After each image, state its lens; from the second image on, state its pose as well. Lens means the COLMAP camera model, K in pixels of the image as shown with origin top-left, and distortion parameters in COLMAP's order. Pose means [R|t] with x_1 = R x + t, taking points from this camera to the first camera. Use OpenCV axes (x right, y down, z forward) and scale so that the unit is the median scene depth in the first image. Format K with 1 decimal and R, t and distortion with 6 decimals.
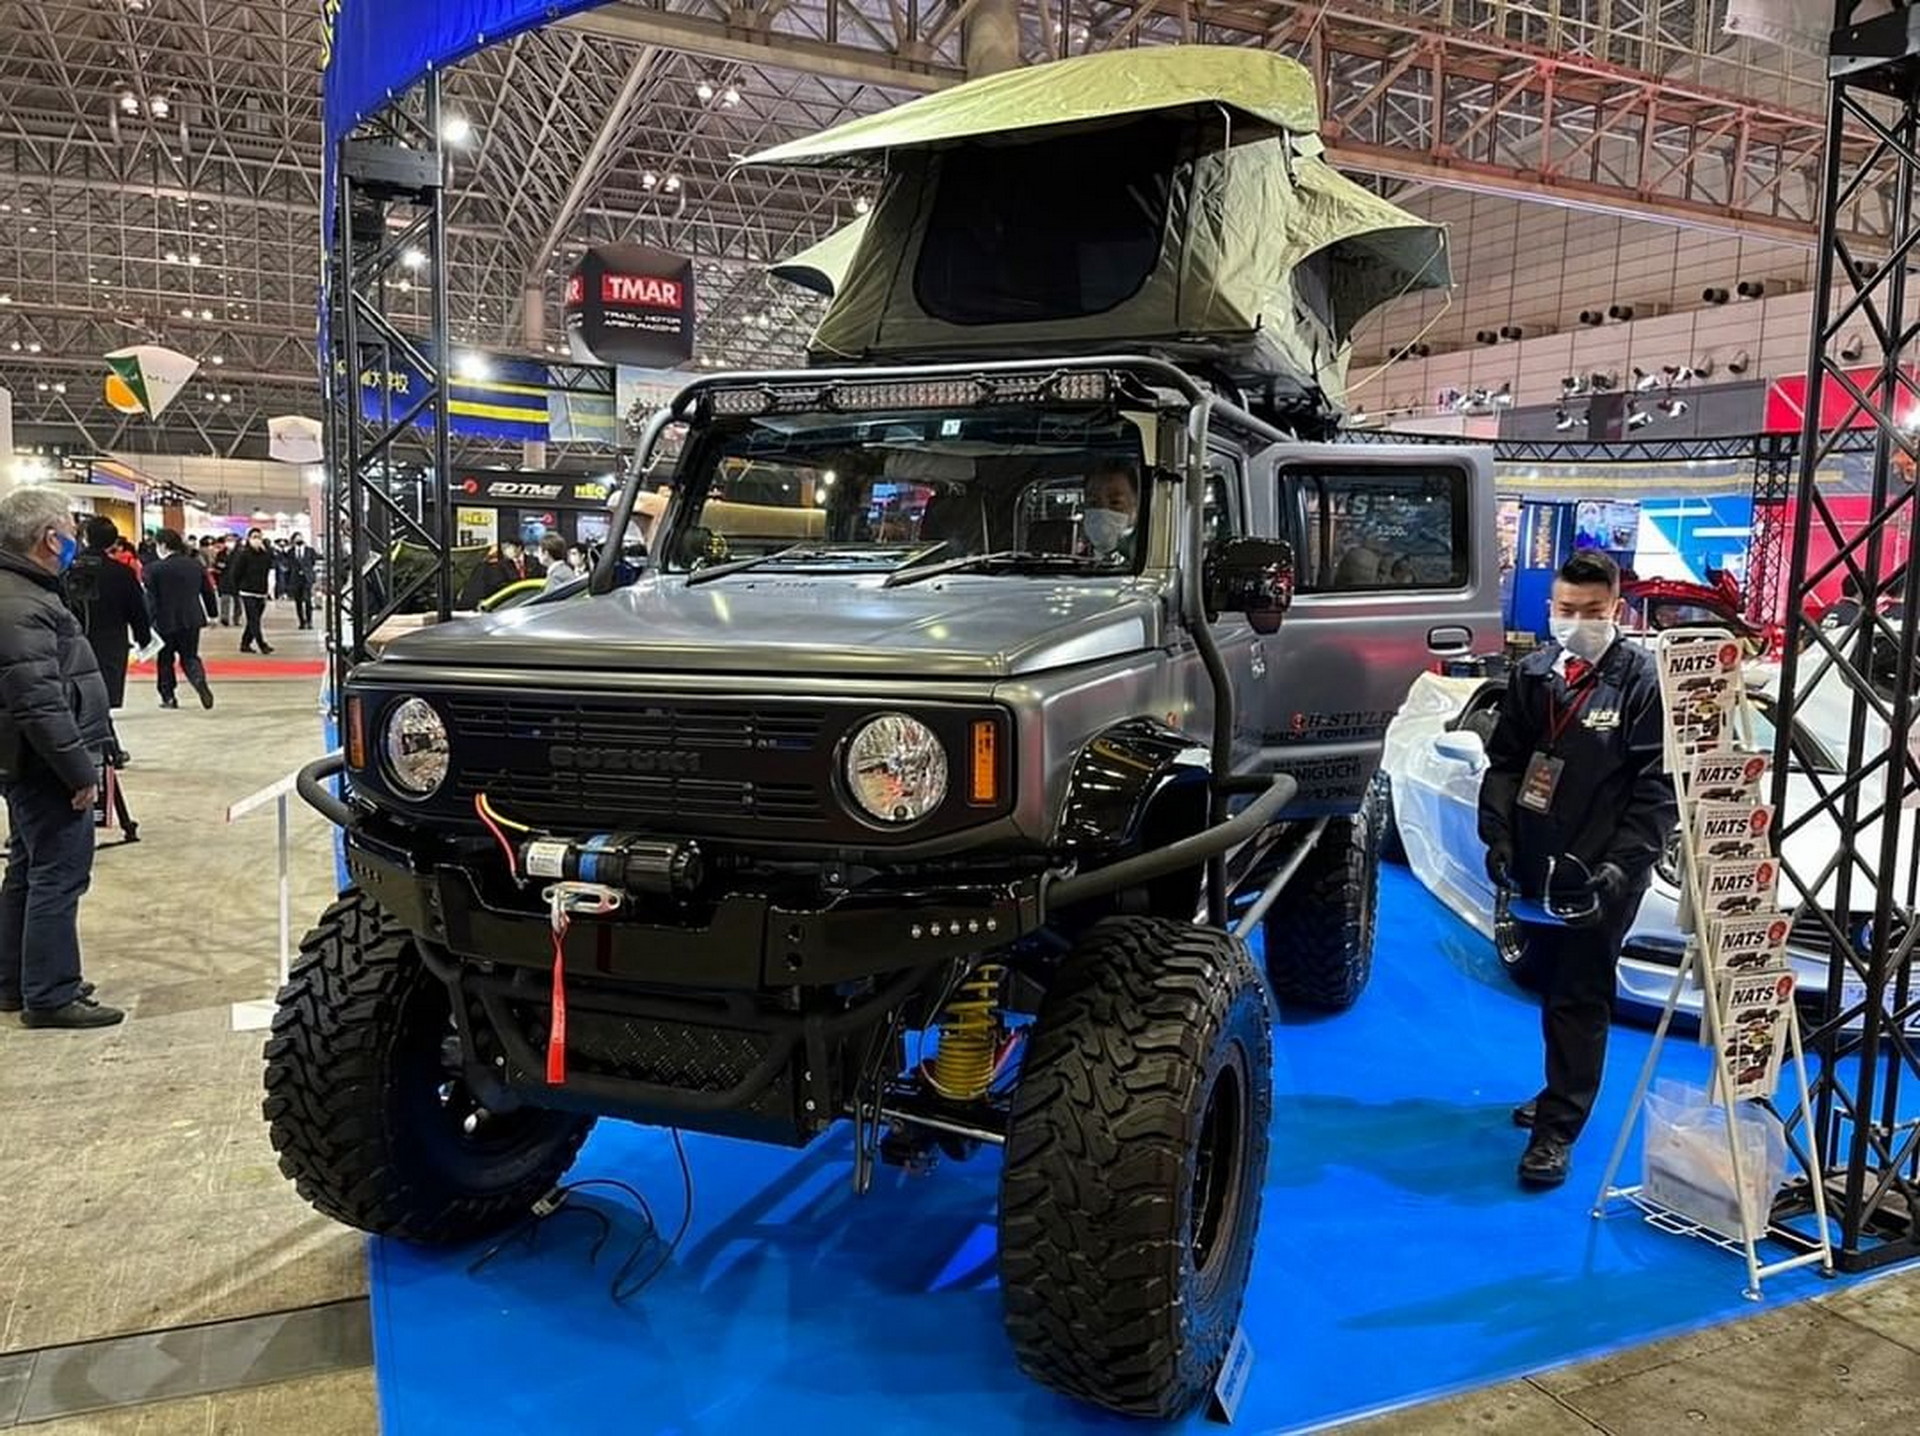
lens RADIAL K [[1428.0, 0, 986.5], [0, 1428.0, 706.2], [0, 0, 1]] dist [0.015387, -0.058716]
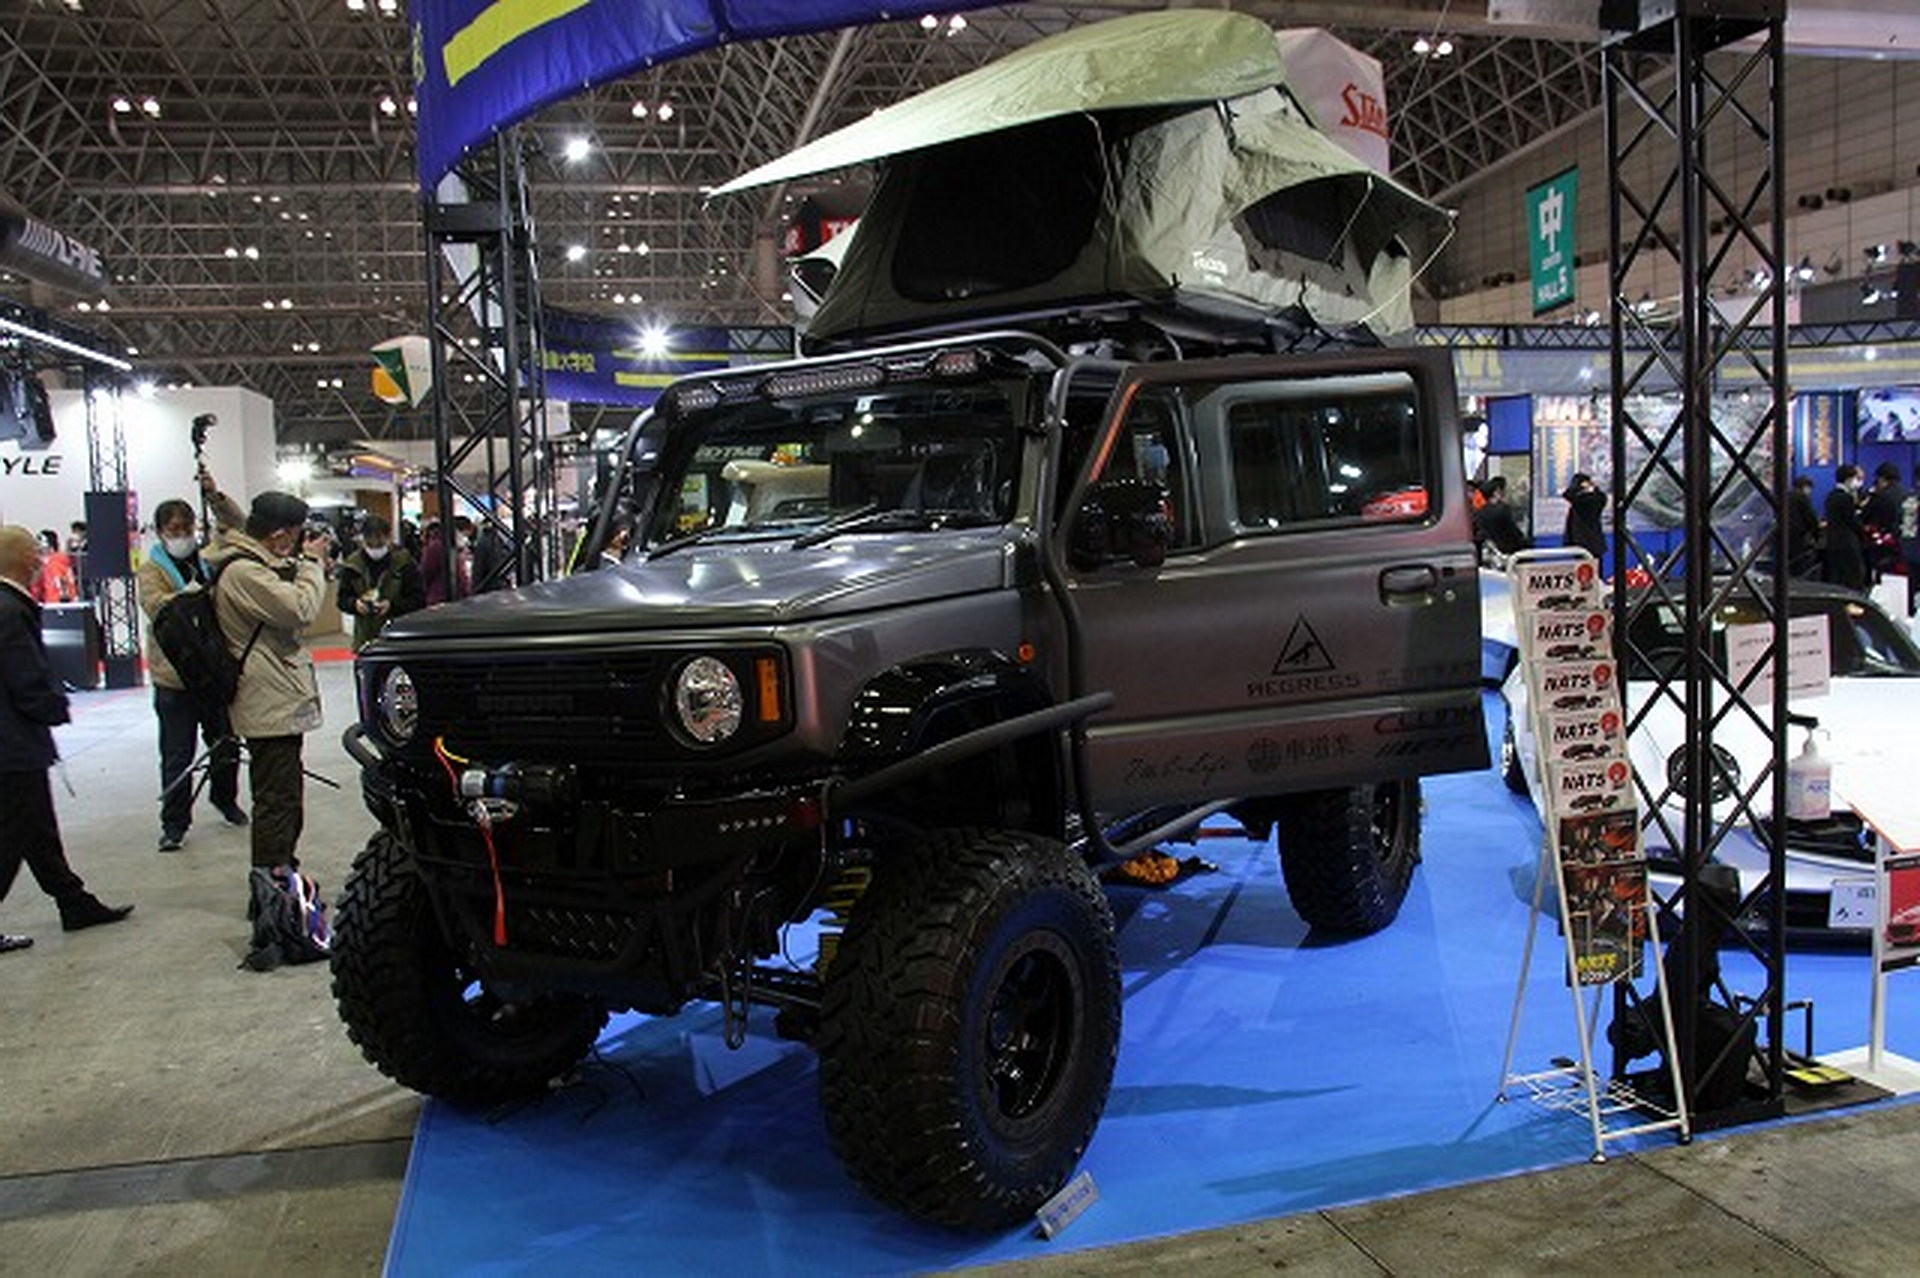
lens RADIAL K [[1610.9, 0, 966.6], [0, 1610.9, 599.0], [0, 0, 1]] dist [-0.239788, 0.208176]
pose [[0.979772, -0.055730, -0.192198, 0.267021], [0.048248, 0.997892, -0.043394, 0.015525], [0.194211, 0.033243, 0.980396, -0.205846]]
